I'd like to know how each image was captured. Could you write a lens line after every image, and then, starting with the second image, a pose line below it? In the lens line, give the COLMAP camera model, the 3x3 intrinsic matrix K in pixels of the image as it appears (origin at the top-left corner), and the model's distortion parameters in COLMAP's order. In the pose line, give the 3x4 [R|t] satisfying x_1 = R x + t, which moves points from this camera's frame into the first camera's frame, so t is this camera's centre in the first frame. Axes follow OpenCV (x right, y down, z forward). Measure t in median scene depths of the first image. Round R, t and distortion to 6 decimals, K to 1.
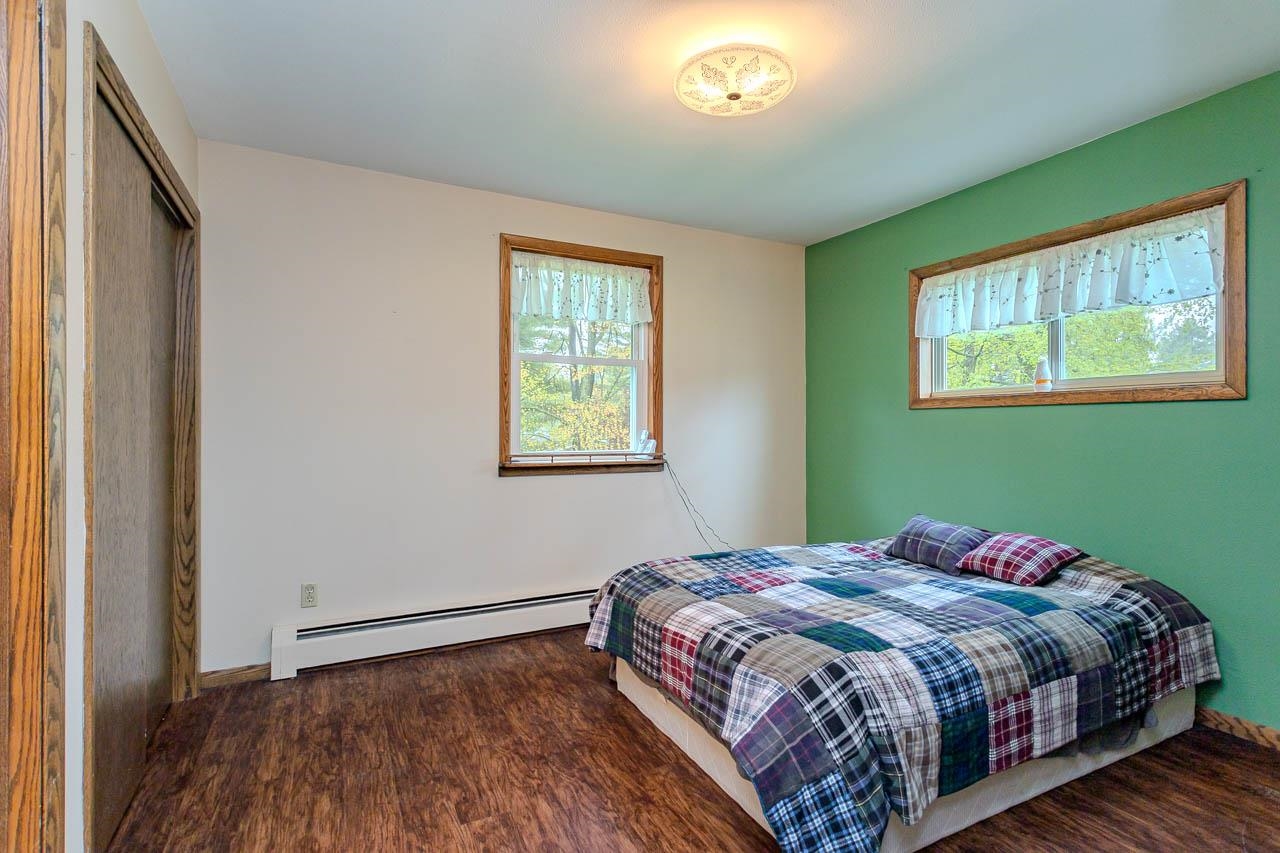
lens RADIAL K [[606.2, 0, 636.5], [0, 606.2, 426.1], [0, 0, 1]] dist [-0.001252, 0.002125]
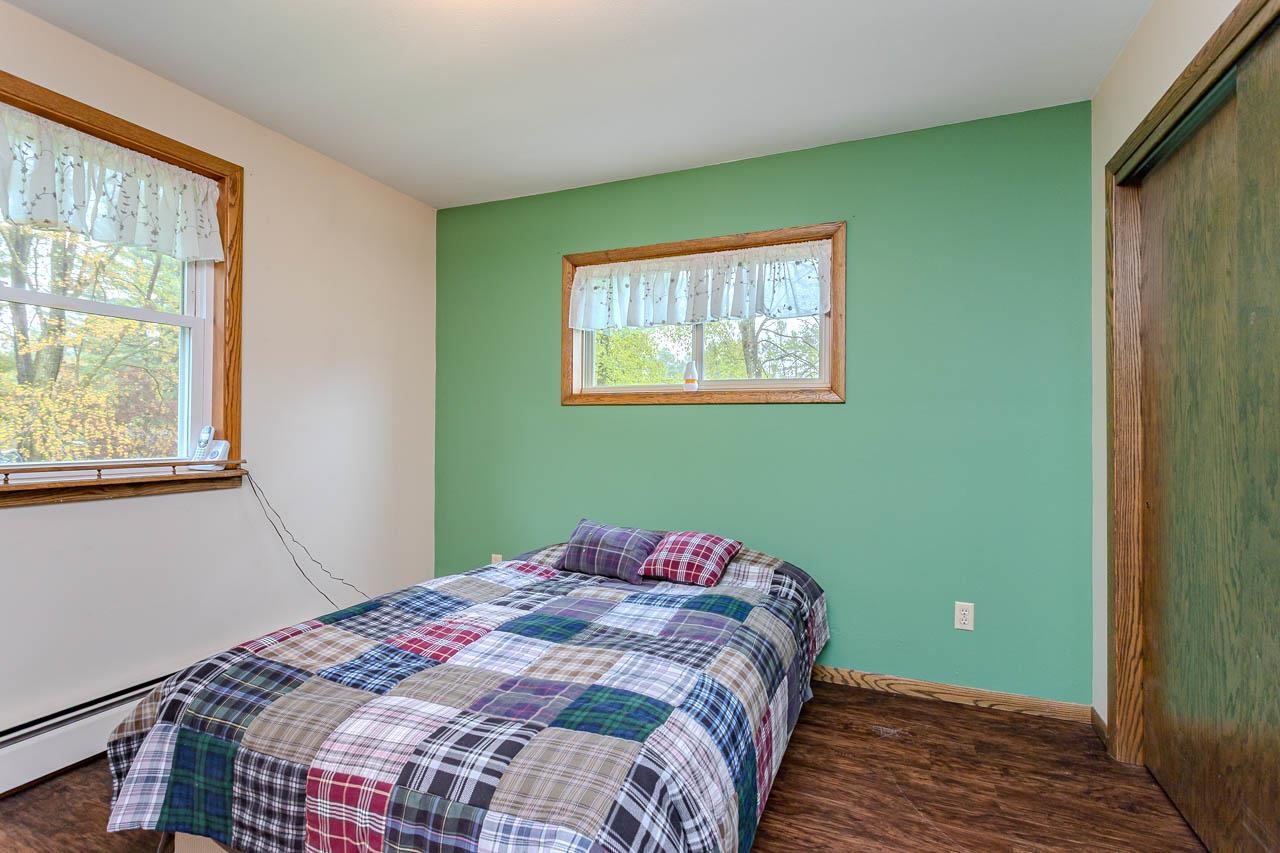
lens RADIAL K [[606.2, 0, 644.2], [0, 606.2, 424.7], [0, 0, 1]] dist [-0.001252, 0.002125]
pose [[0.765080, 0.008259, 0.643882, -0.071966], [-0.008252, 0.999961, -0.003021, 0.005363], [-0.643883, -0.003002, 0.765118, 0.304113]]
